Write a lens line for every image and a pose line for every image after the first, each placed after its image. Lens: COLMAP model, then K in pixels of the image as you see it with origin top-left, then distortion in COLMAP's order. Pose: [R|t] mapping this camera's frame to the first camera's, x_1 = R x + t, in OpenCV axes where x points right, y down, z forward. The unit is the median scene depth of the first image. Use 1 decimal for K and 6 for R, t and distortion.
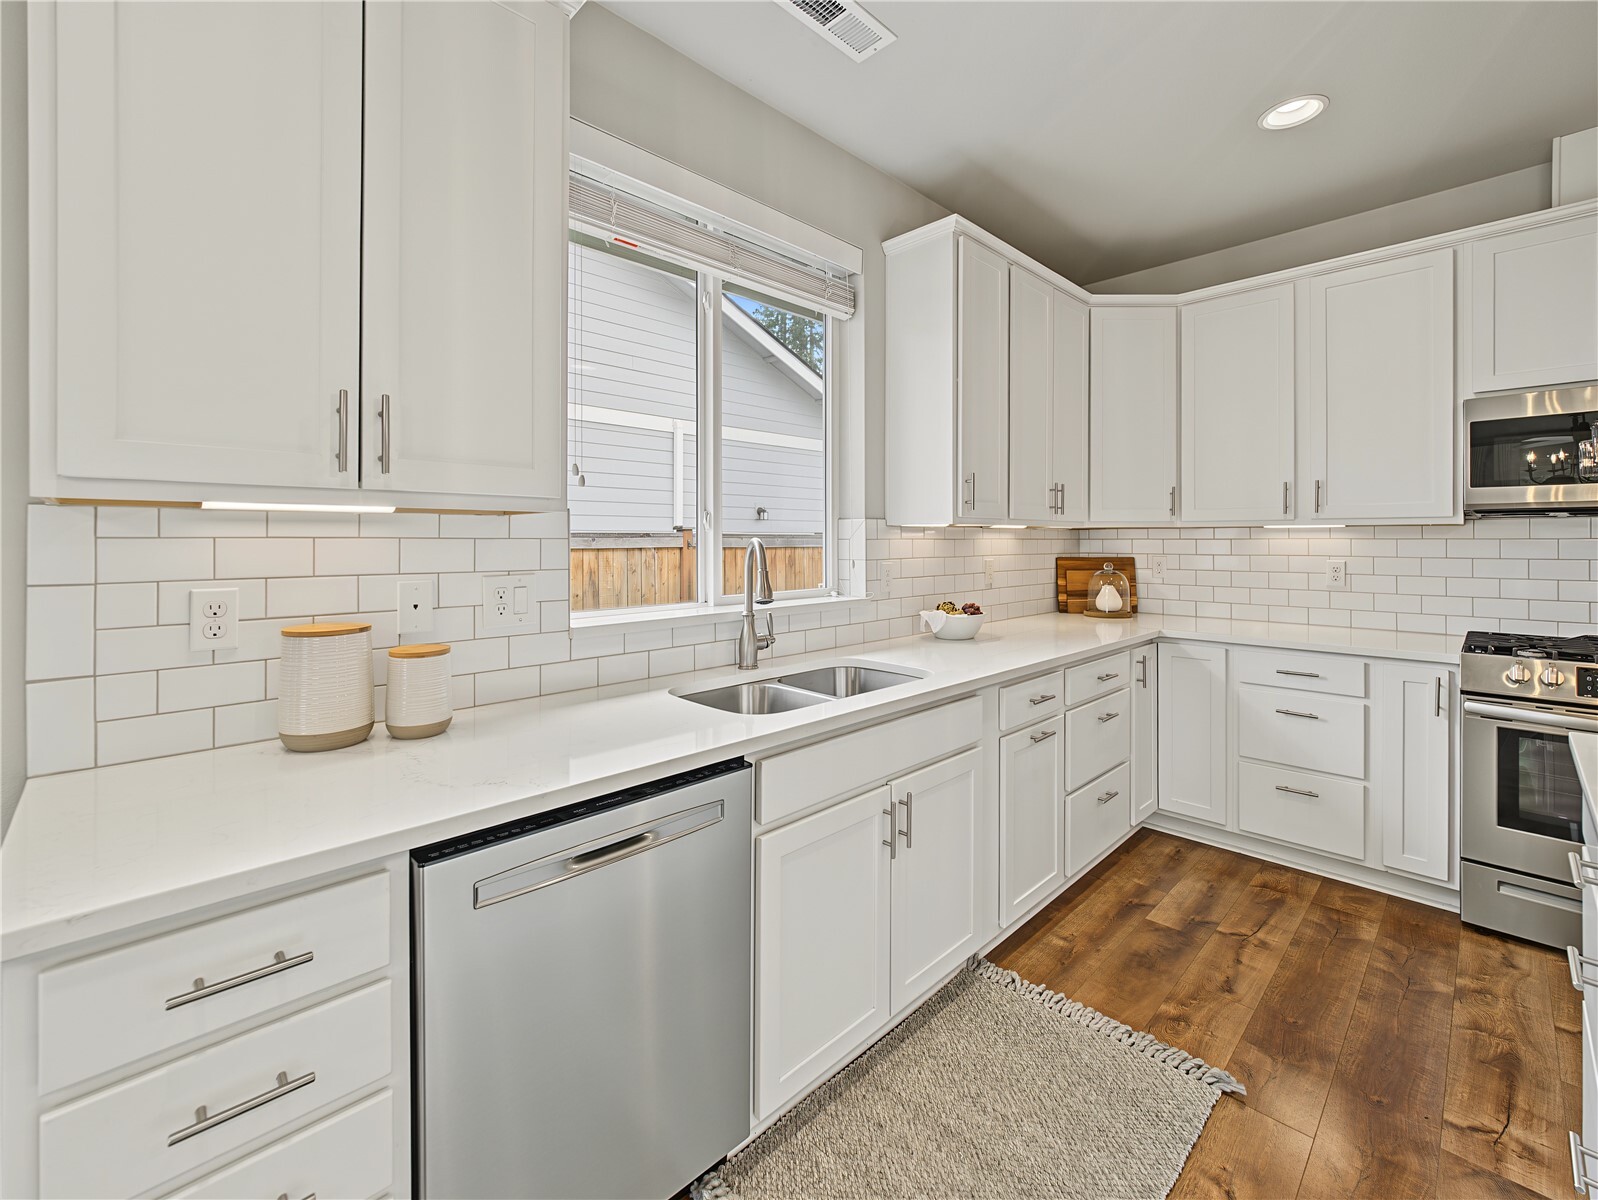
lens RADIAL K [[691.7, 0, 834.6], [0, 691.7, 539.0], [0, 0, 1]] dist [0.001894, -0.000506]
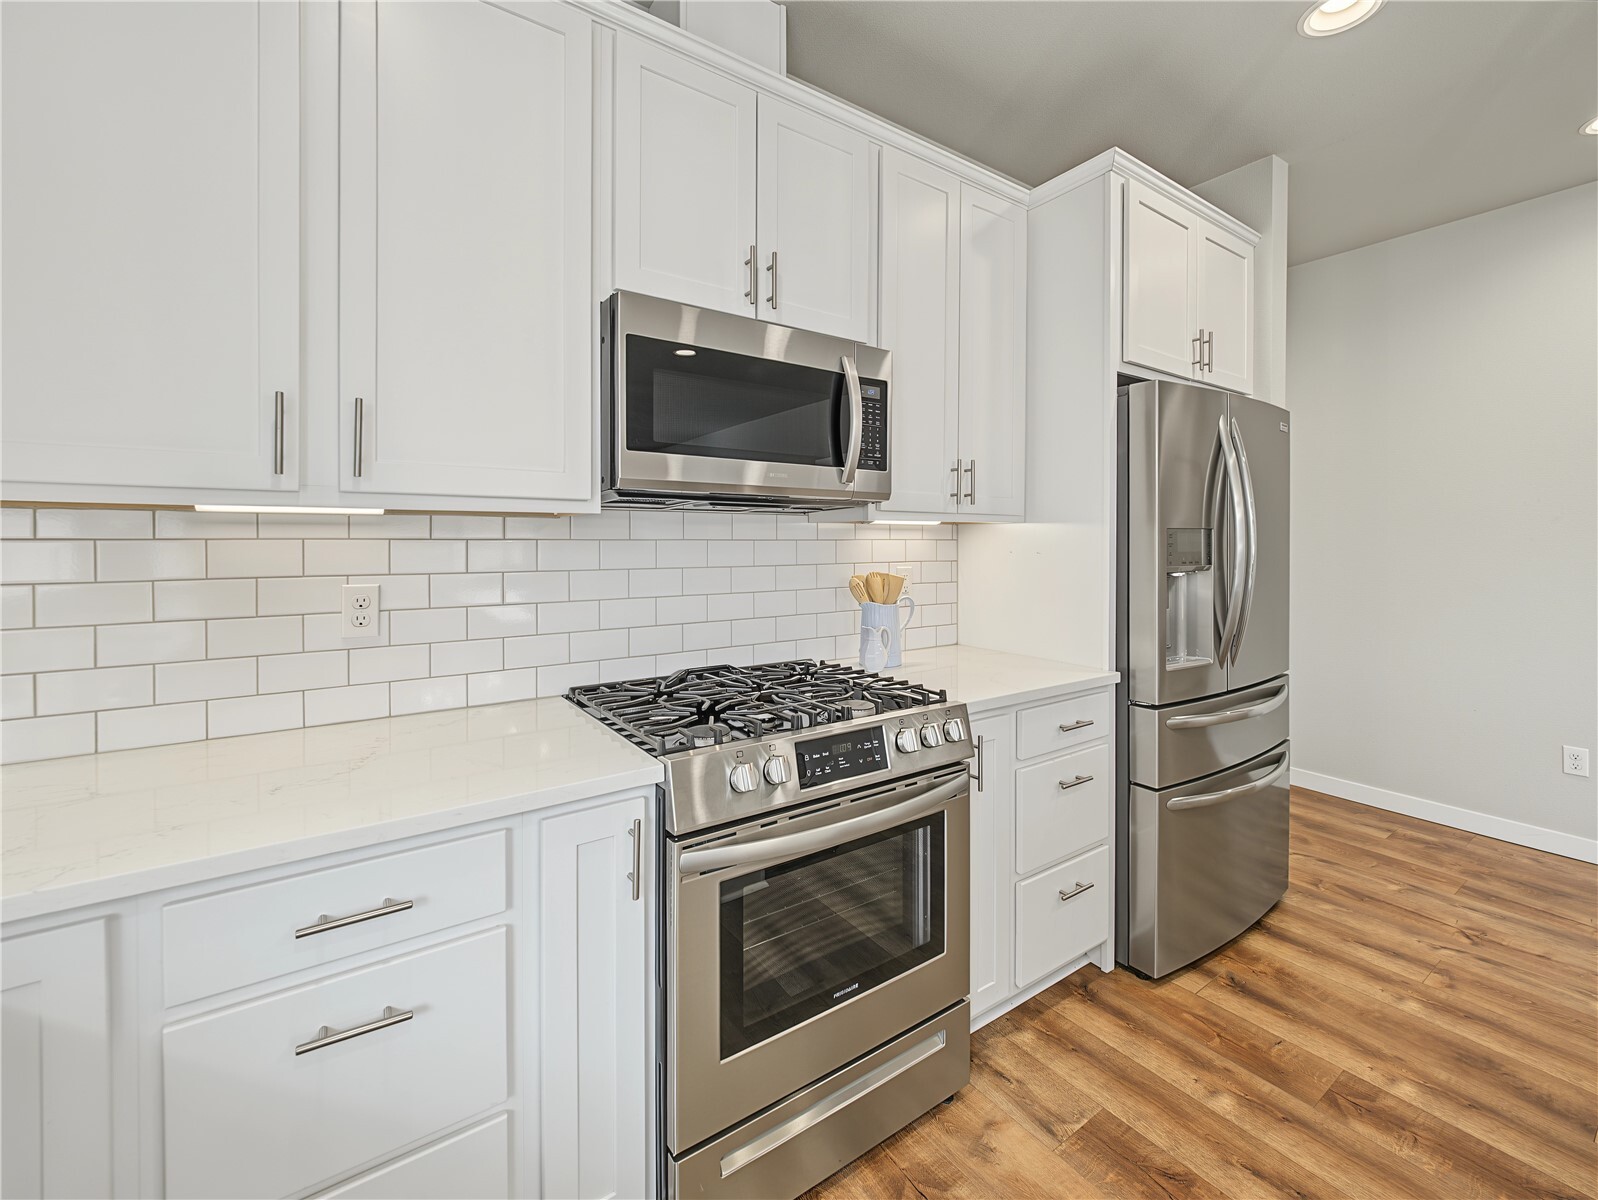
lens RADIAL K [[691.7, 0, 785.4], [0, 691.7, 552.8], [0, 0, 1]] dist [0.001894, -0.000506]
pose [[0.204991, -0.019380, 0.978572, 0.386560], [-0.005816, 0.999762, 0.021018, -0.002946], [-0.978747, -0.010000, 0.204829, 0.749202]]
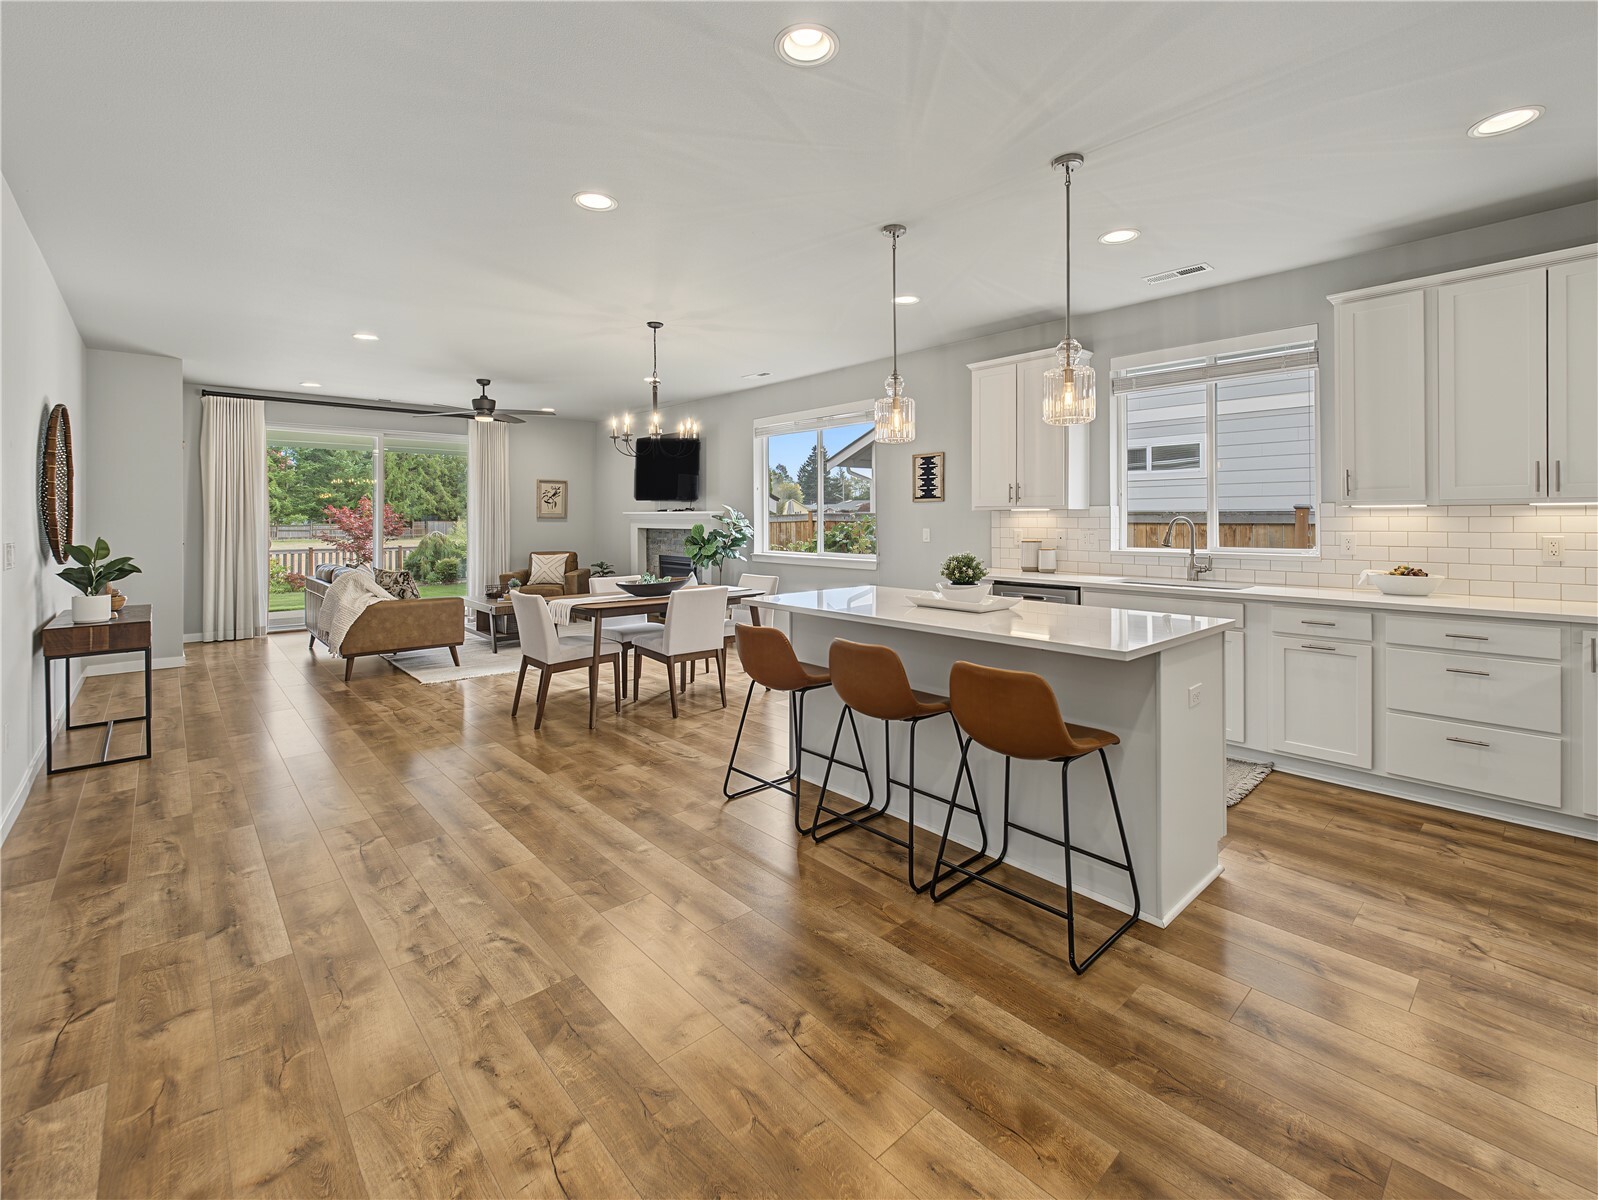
lens RADIAL K [[691.7, 0, 773.8], [0, 691.7, 512.4], [0, 0, 1]] dist [0.001894, -0.000506]
pose [[-0.087620, -0.006682, -0.996132, 1.697312], [0.004337, 0.999965, -0.007090, -0.003678], [0.996145, -0.004942, -0.087588, -0.044762]]
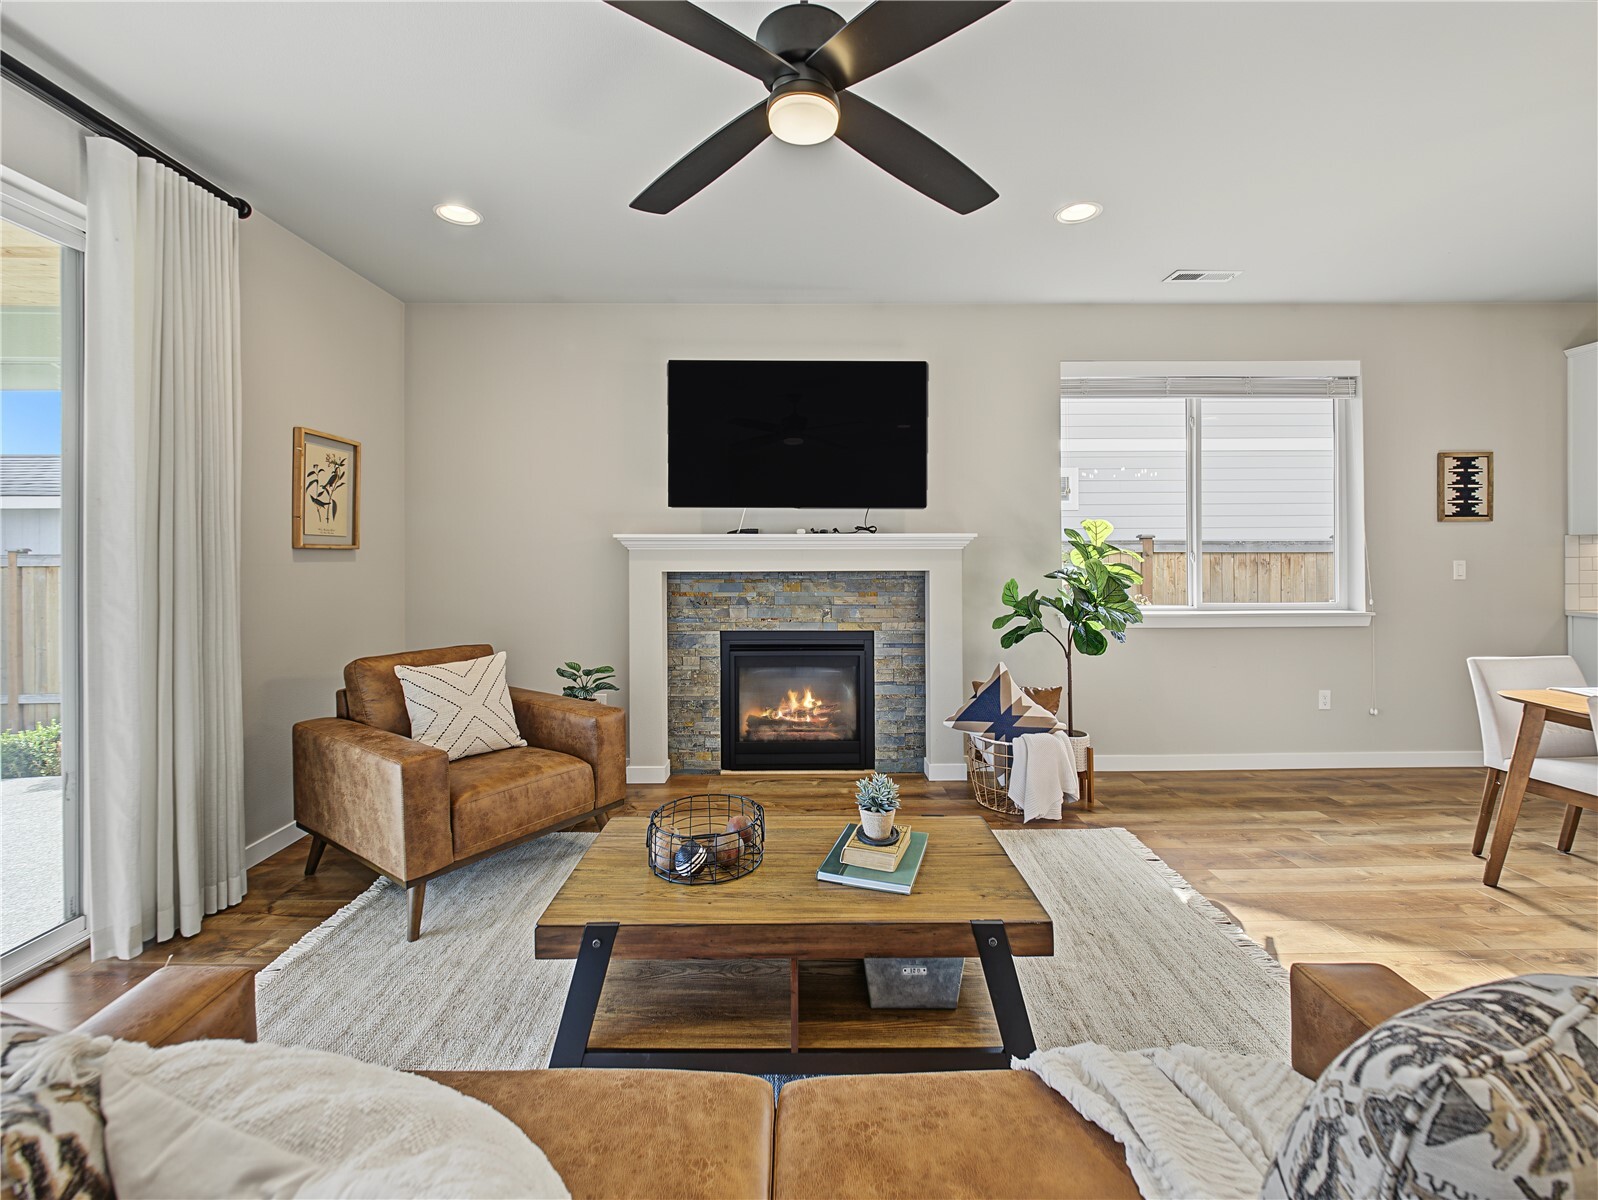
lens RADIAL K [[691.7, 0, 765.4], [0, 691.7, 547.7], [0, 0, 1]] dist [0.001894, -0.000506]
pose [[0.702141, -0.001989, -0.712036, -0.671973], [0.005108, 0.999984, 0.002244, -0.005559], [0.712020, -0.005213, 0.702140, -2.045745]]
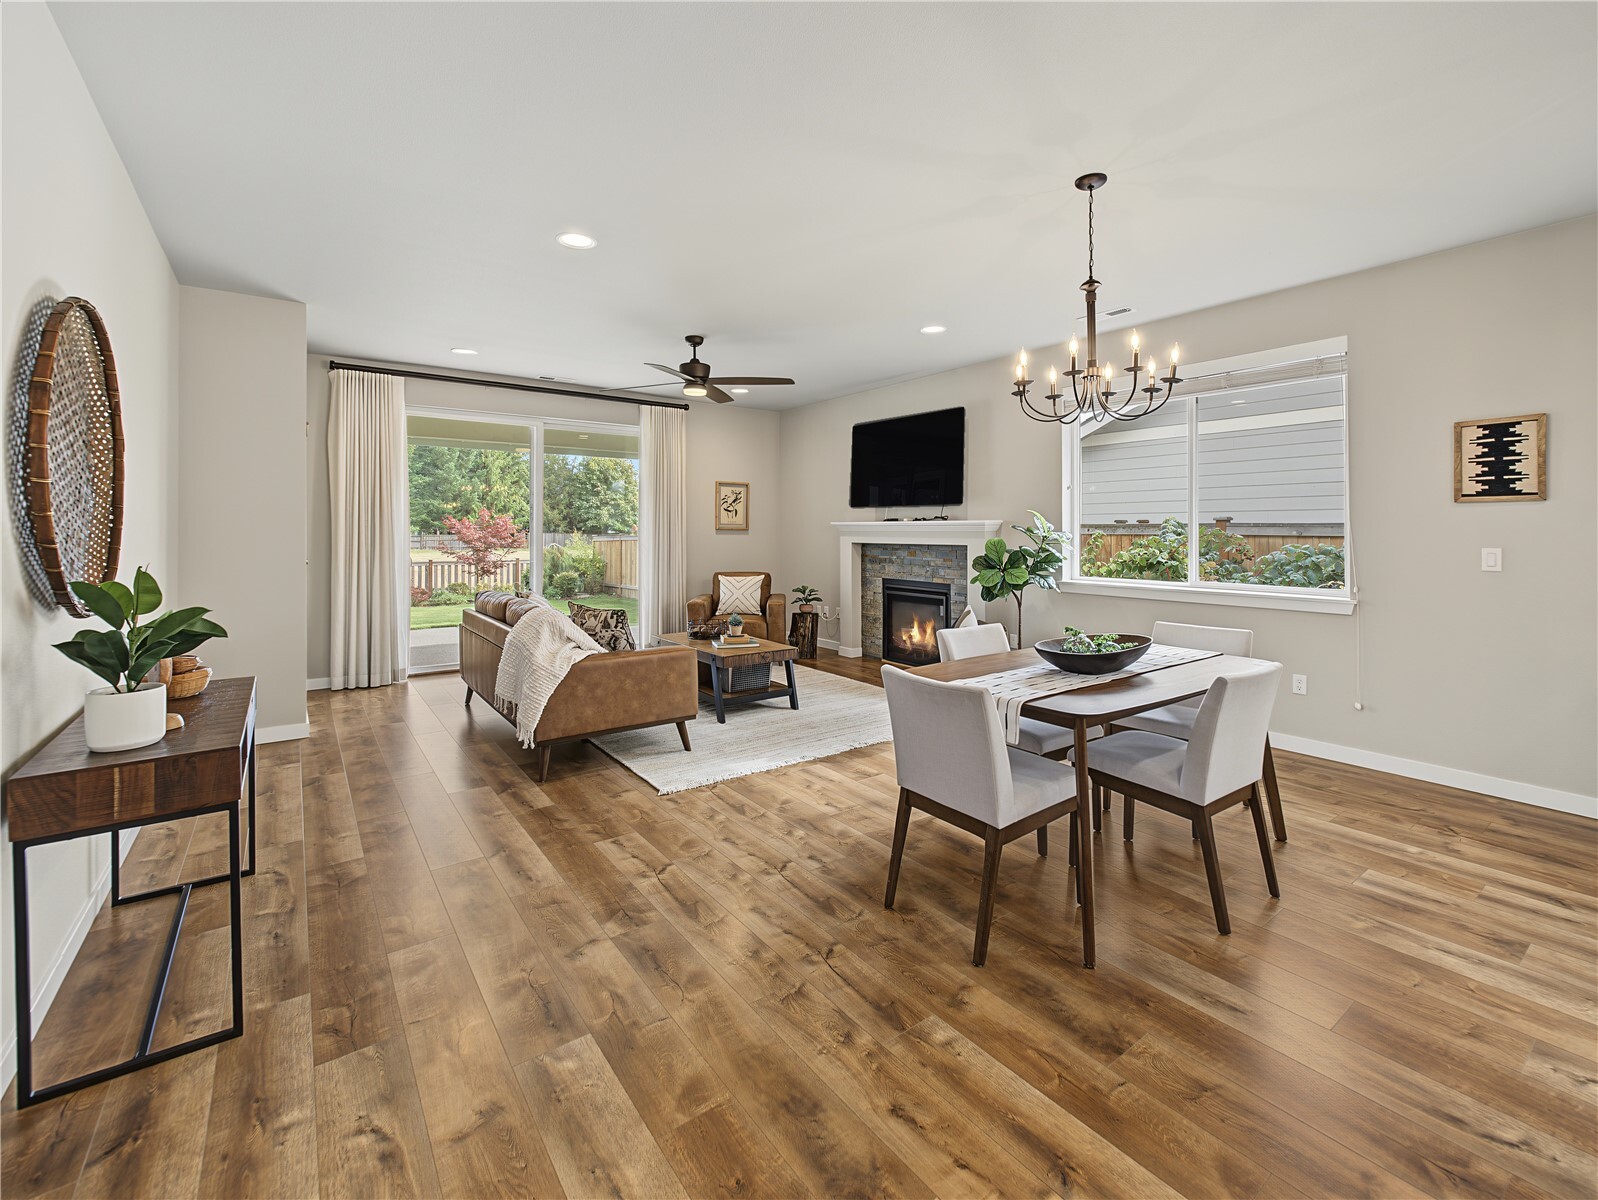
lens RADIAL K [[691.7, 0, 783.1], [0, 691.7, 521.2], [0, 0, 1]] dist [0.001894, -0.000506]
pose [[-0.189804, -0.012540, -0.981742, 0.907018], [0.001446, 0.999914, -0.013052, -0.000637], [0.981821, -0.003897, -0.189770, -0.851148]]
